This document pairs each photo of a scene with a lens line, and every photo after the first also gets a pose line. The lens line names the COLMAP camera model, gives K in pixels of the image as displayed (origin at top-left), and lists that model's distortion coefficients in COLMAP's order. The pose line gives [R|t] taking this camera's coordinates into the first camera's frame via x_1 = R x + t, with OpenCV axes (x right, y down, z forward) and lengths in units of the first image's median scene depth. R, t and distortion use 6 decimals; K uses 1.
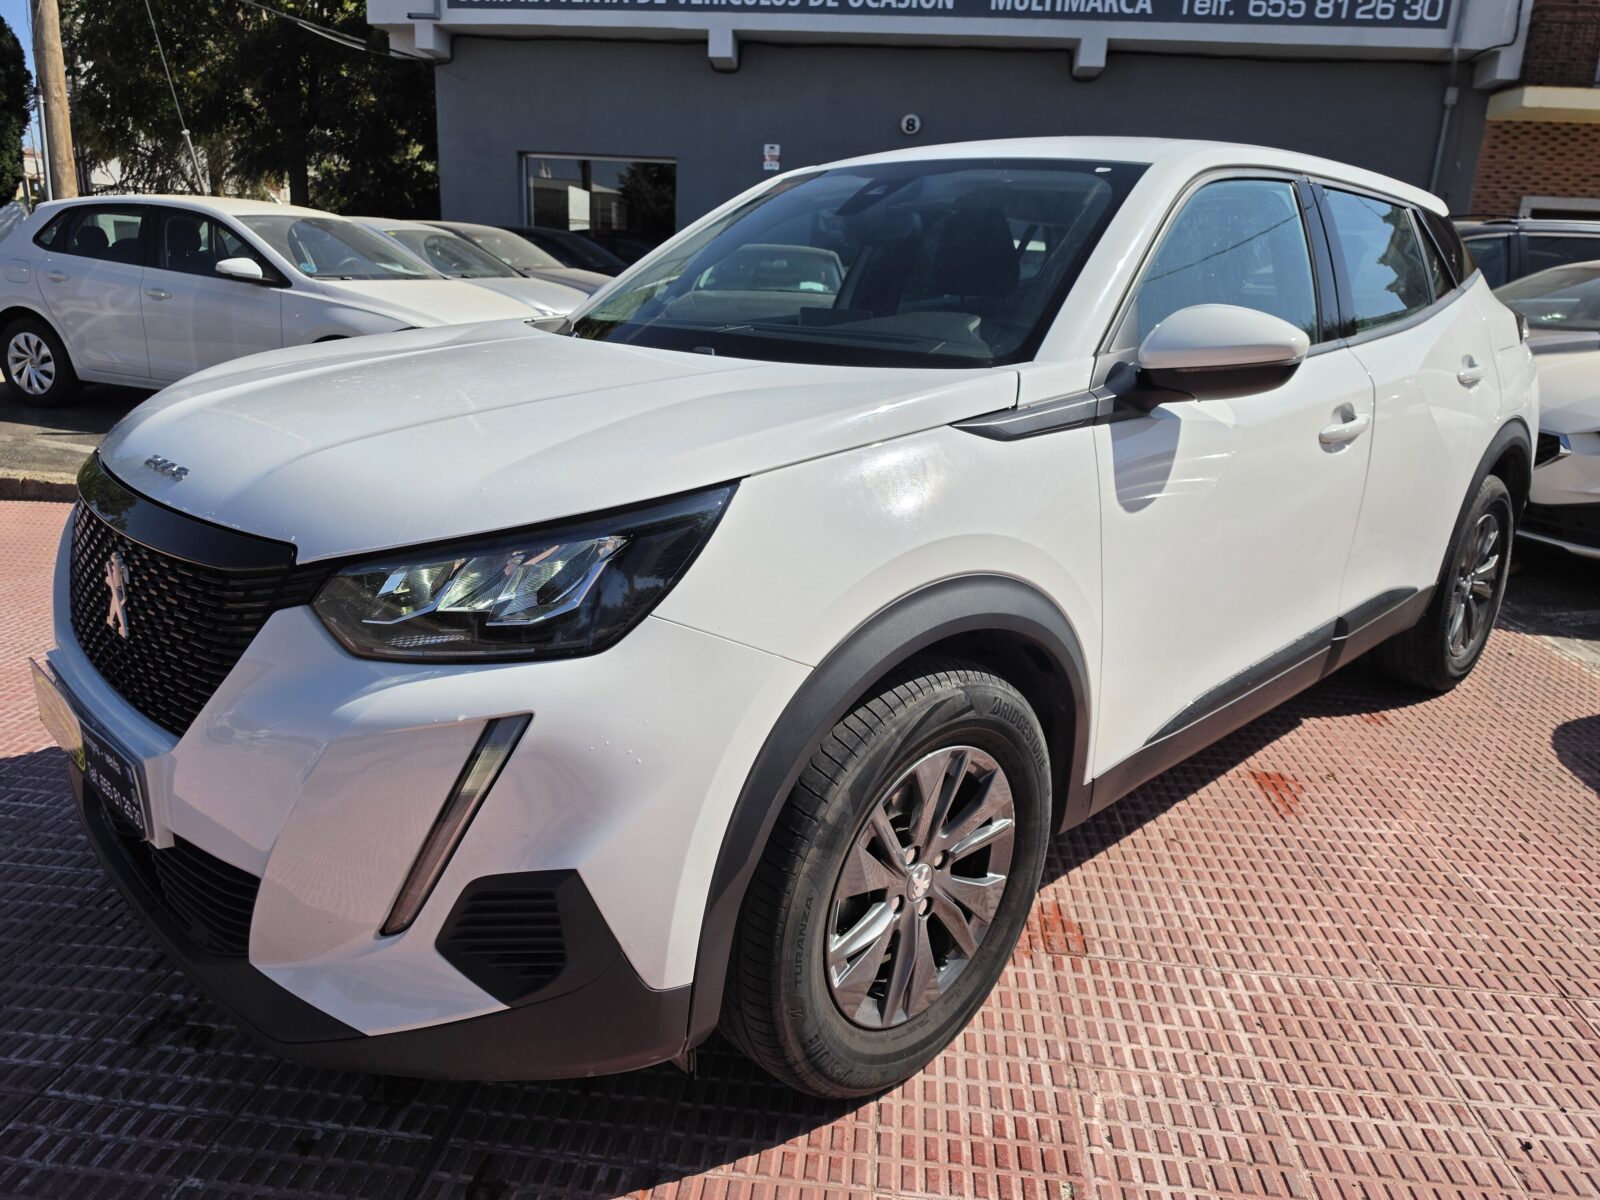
lens RADIAL K [[1101.0, 0, 793.9], [0, 1101.0, 587.5], [0, 0, 1]] dist [0.021143, -0.032747]
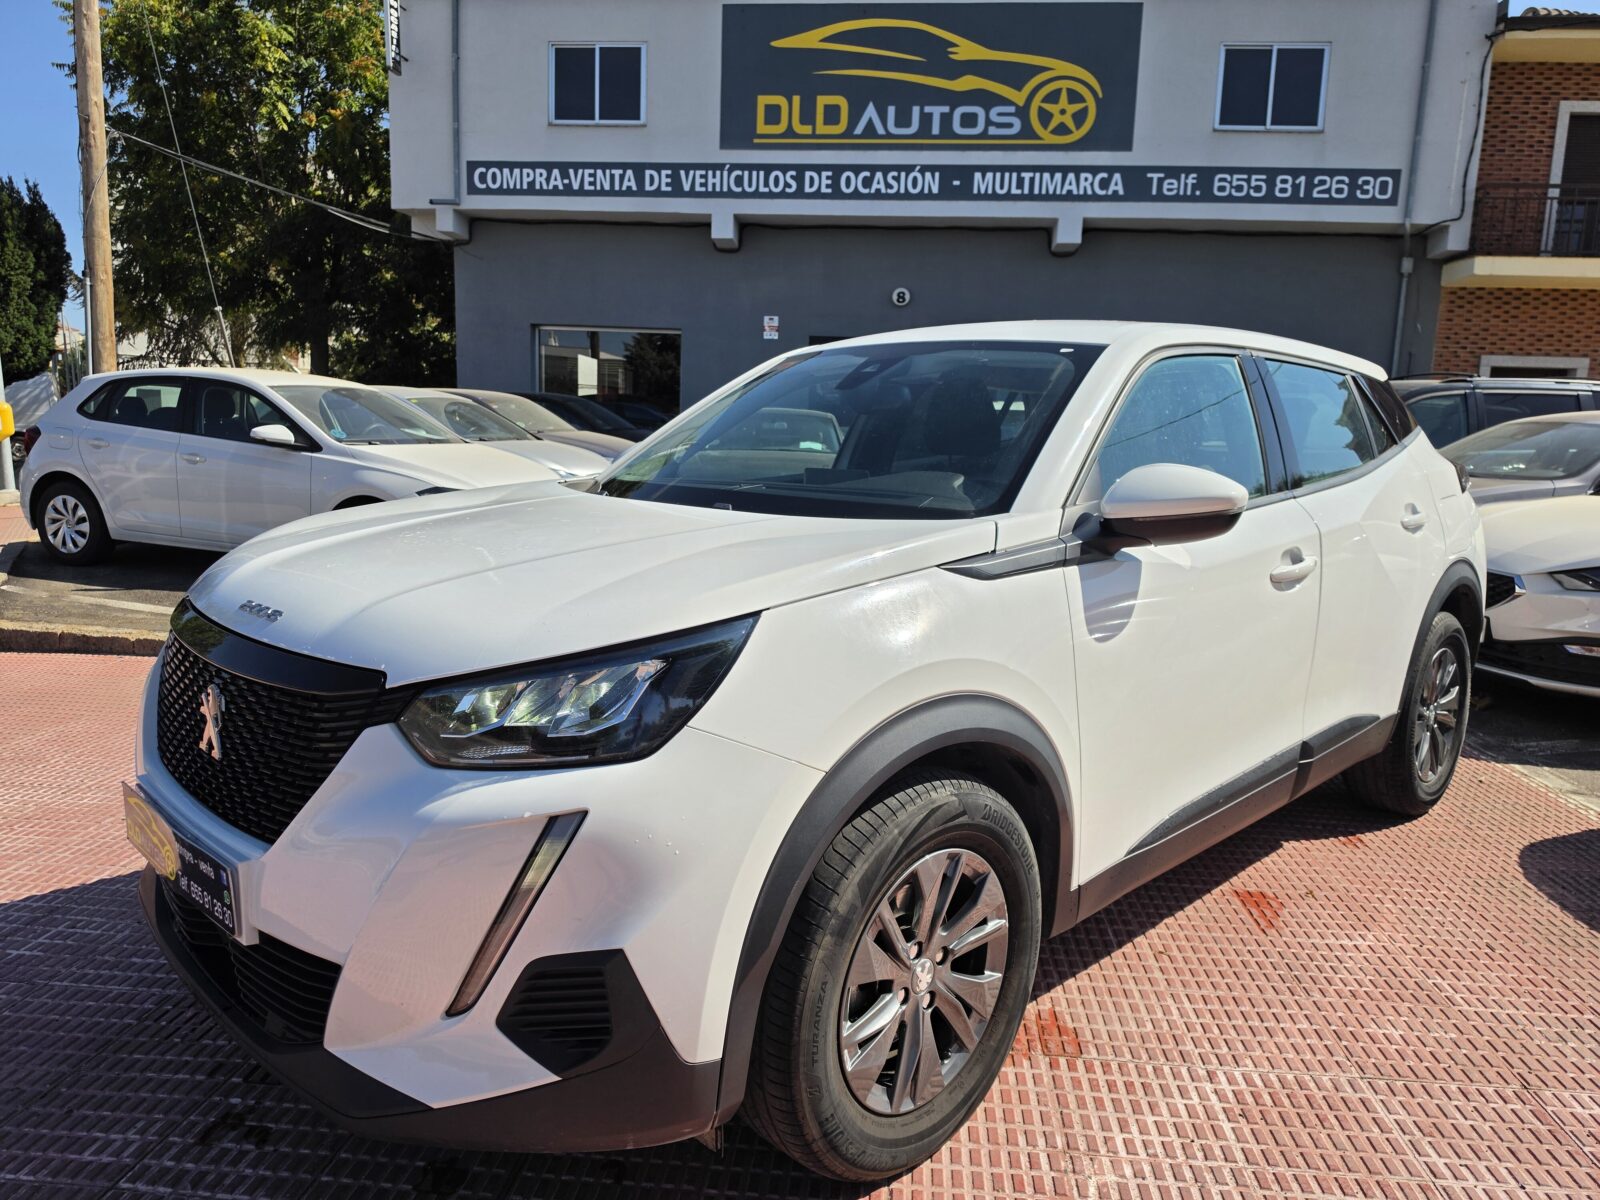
lens RADIAL K [[1101.0, 0, 793.9], [0, 1101.0, 587.5], [0, 0, 1]] dist [0.021143, -0.032747]
pose [[0.999954, -0.009549, 0.000661, -0.009327], [0.009550, 0.990602, -0.136439, 0.023947], [0.000648, 0.136439, 0.990648, -0.114679]]
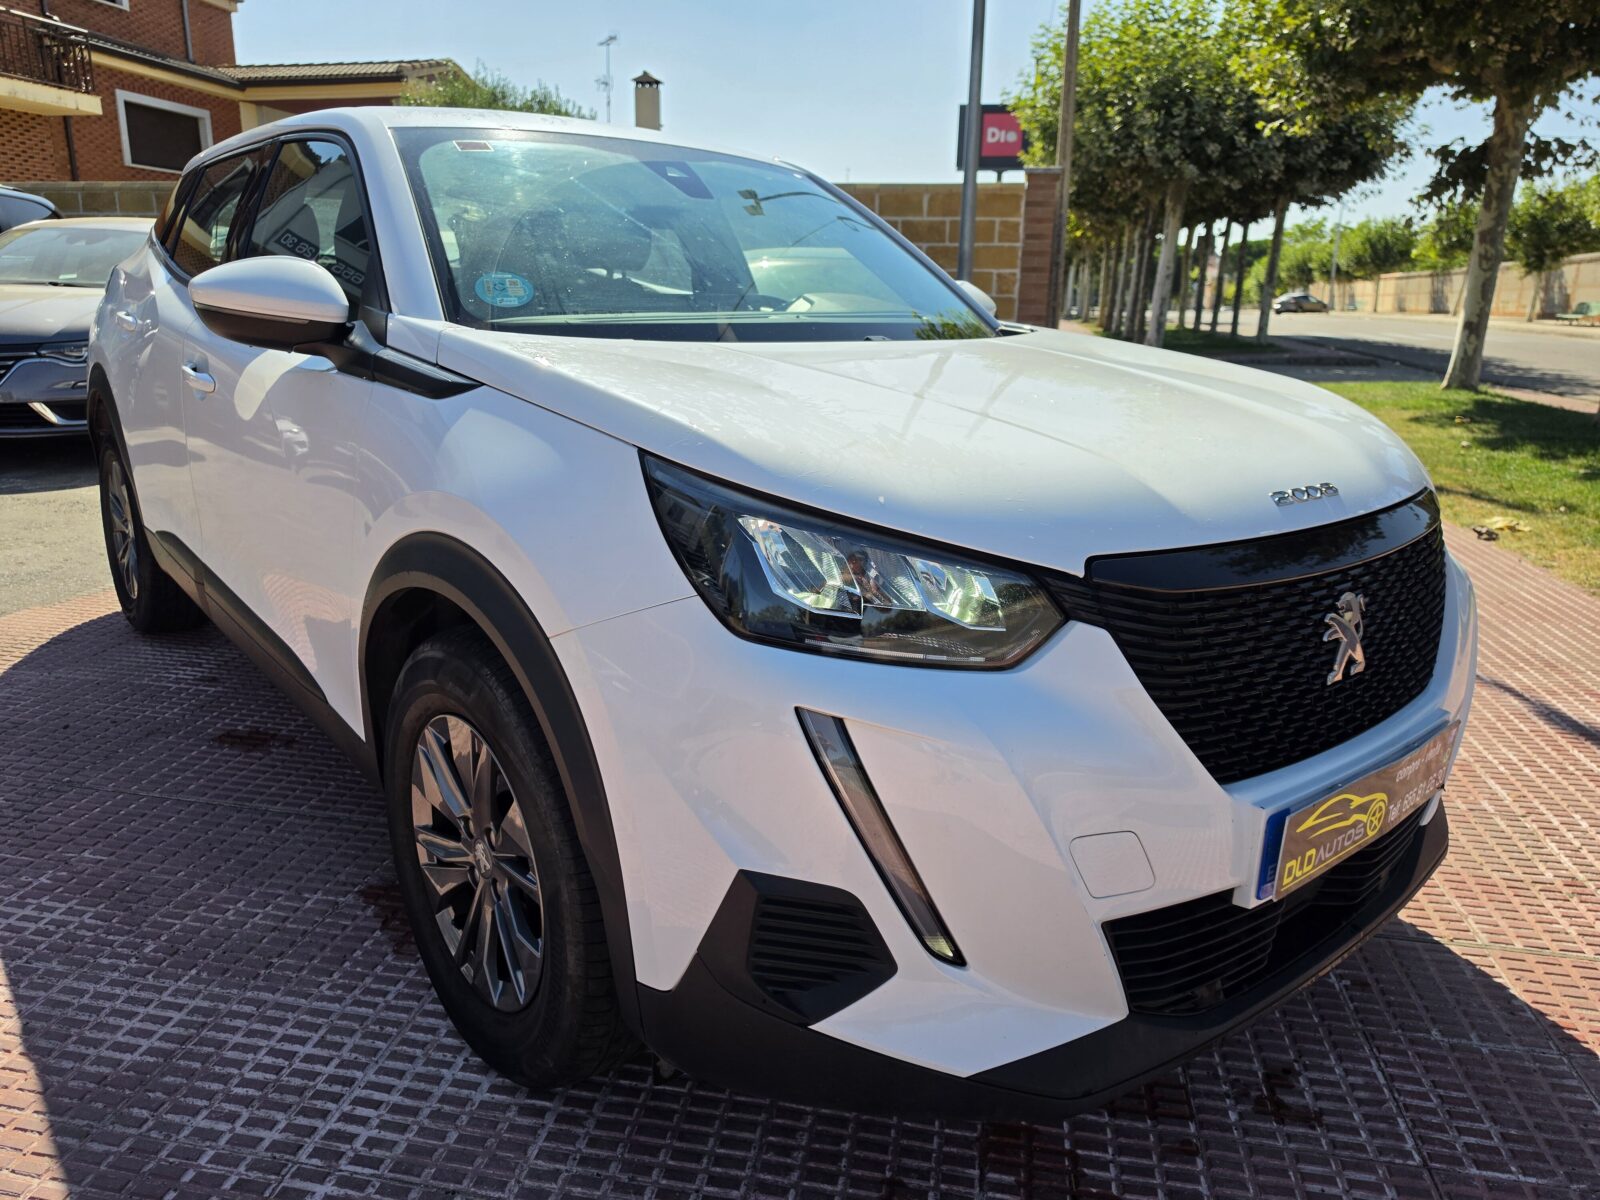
lens RADIAL K [[1101.0, 0, 793.9], [0, 1101.0, 587.5], [0, 0, 1]] dist [0.021143, -0.032747]
pose [[0.094007, -0.289973, 0.952407, -1.131837], [0.271456, 0.927861, 0.255706, -0.293096], [-0.957849, 0.234498, 0.165941, 0.945257]]
